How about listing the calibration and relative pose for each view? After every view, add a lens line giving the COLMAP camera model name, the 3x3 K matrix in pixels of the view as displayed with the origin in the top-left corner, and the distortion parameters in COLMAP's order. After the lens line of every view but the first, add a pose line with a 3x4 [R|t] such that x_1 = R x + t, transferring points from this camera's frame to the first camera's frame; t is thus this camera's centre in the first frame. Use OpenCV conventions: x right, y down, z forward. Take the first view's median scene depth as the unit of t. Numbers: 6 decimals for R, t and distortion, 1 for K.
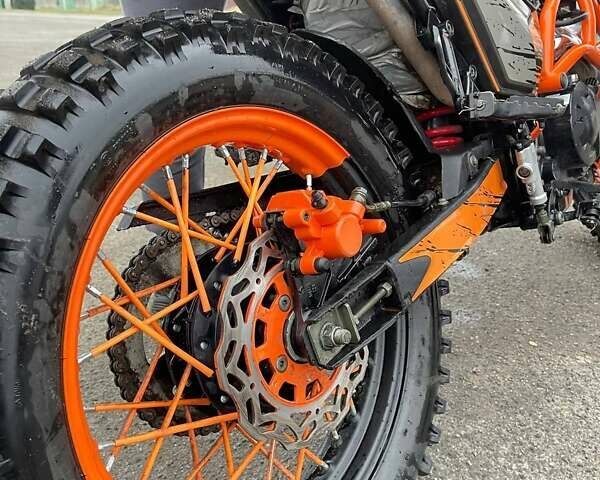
lens RADIAL K [[617.8, 0, 308.0], [0, 617.8, 232.2], [0, 0, 1]] dist [0.026885, 0.000000]
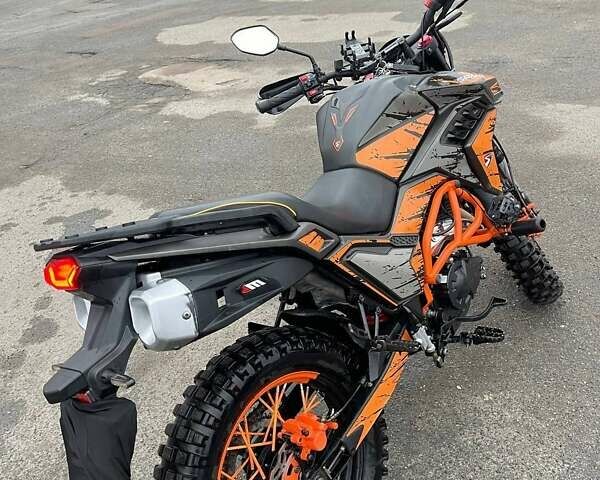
lens RADIAL K [[617.8, 0, 302.5], [0, 617.8, 236.9], [0, 0, 1]] dist [0.026885, 0.000000]
pose [[0.988139, -0.139489, -0.064221, 0.240829], [0.148298, 0.975370, 0.163282, -1.057347], [0.039863, -0.170869, 0.984487, -1.076149]]
